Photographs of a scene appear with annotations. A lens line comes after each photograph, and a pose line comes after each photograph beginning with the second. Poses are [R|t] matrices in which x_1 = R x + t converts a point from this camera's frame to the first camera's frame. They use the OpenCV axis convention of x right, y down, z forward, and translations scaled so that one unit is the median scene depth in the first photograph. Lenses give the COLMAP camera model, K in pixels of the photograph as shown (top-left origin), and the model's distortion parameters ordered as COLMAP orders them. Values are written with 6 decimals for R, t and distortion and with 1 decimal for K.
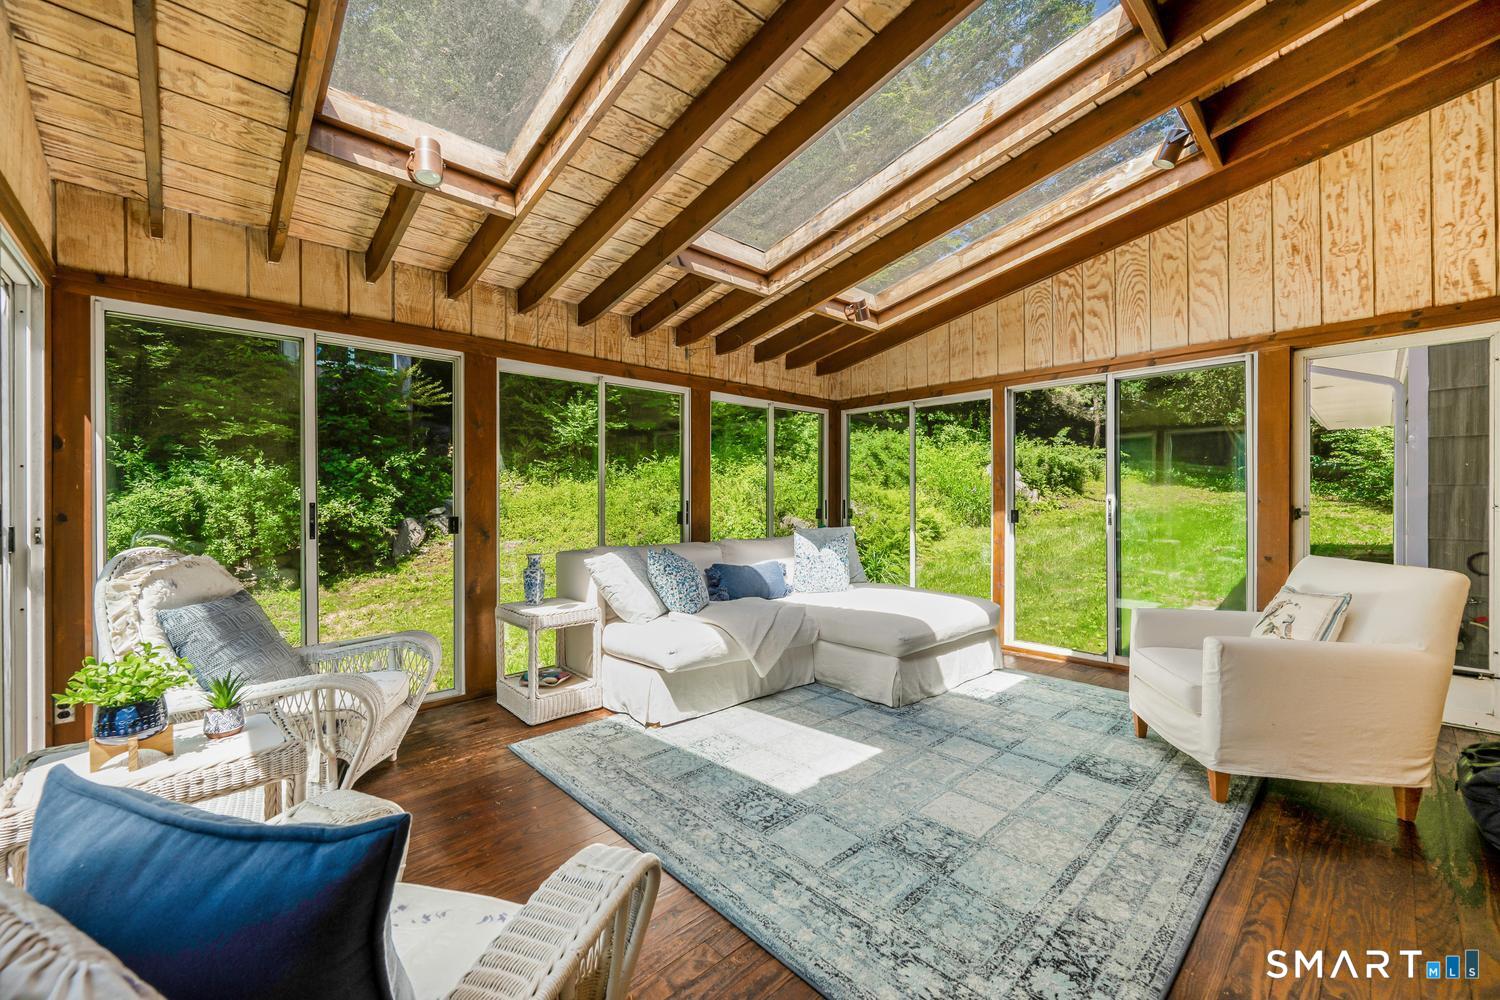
lens RADIAL K [[586.7, 0, 721.3], [0, 586.7, 496.3], [0, 0, 1]] dist [0.000167, 0.000128]
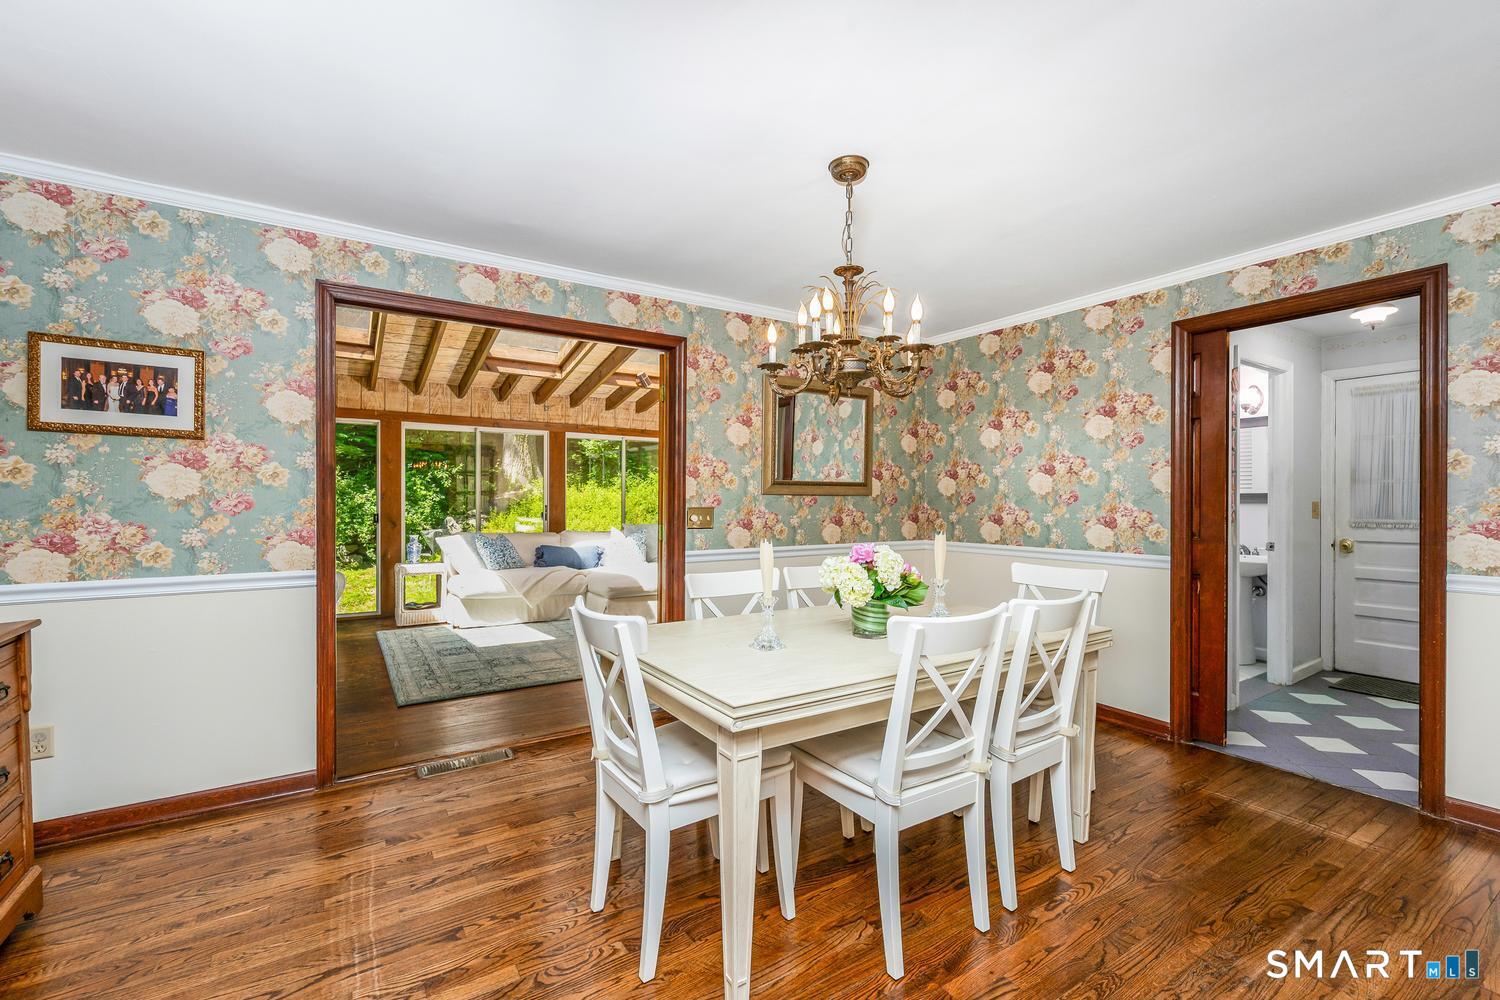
lens RADIAL K [[611.0, 0, 754.9], [0, 611.0, 505.9], [0, 0, 1]] dist [-0.000176, 0.000158]
pose [[0.990376, 0.004245, -0.138336, 1.006723], [-0.002757, 0.999936, 0.010949, -0.013980], [0.138373, -0.010462, 0.990325, -0.716674]]
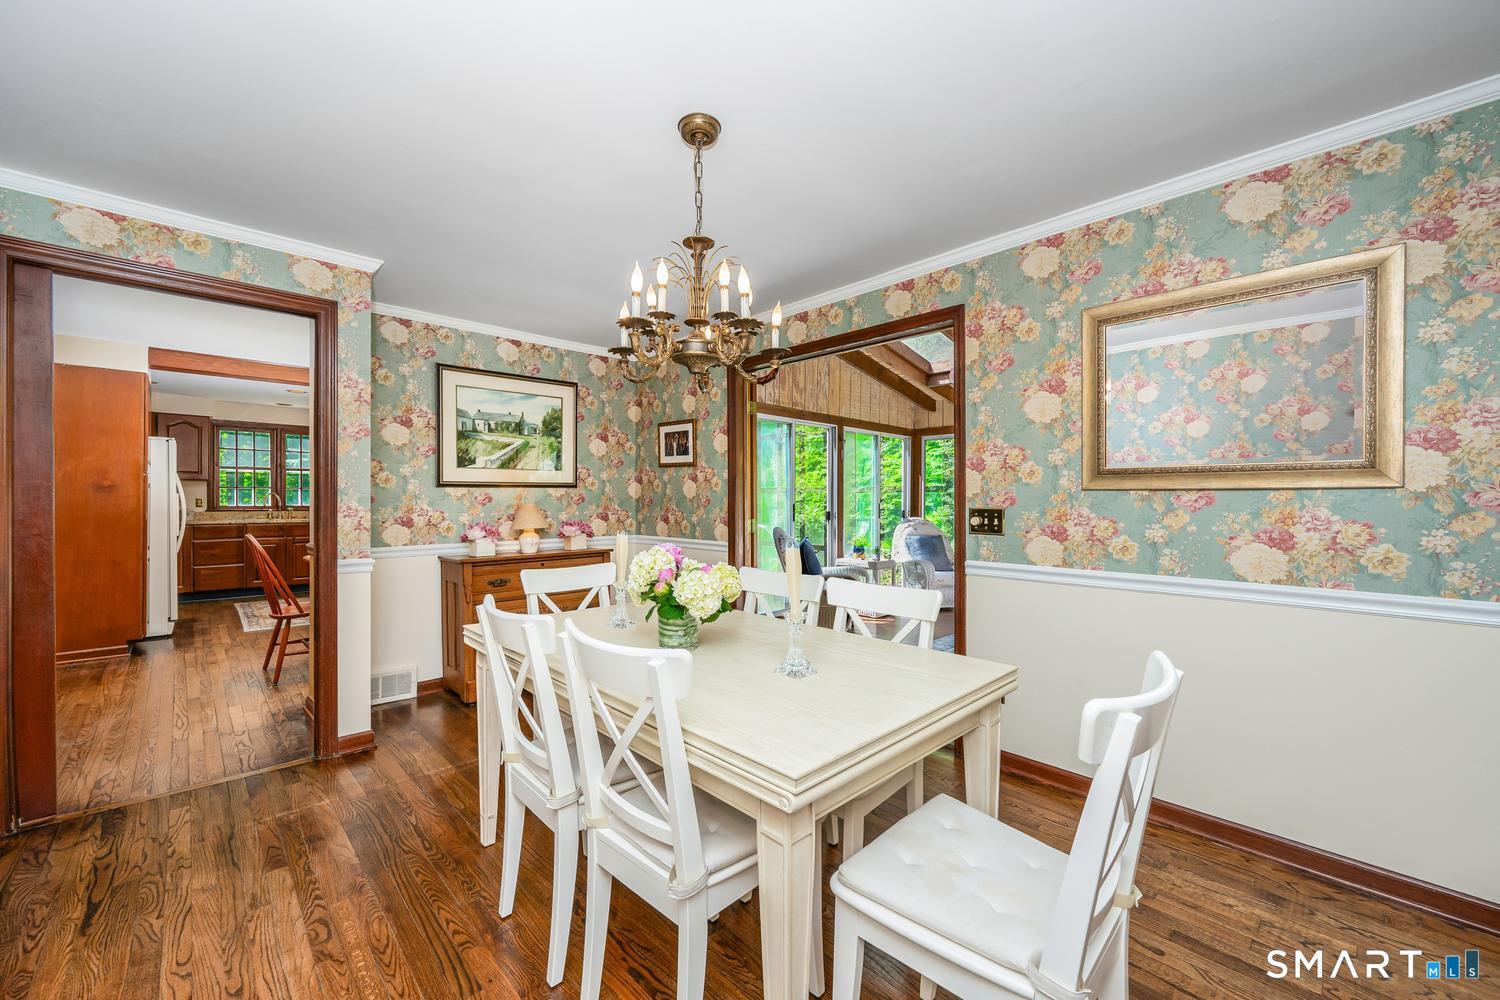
lens RADIAL K [[611.0, 0, 754.9], [0, 611.0, 505.9], [0, 0, 1]] dist [-0.000176, 0.000158]
pose [[0.051068, 0.011590, -0.998628, 1.608440], [-0.001383, 0.999933, 0.011535, -0.011529], [0.998694, 0.000792, 0.051081, -0.029439]]
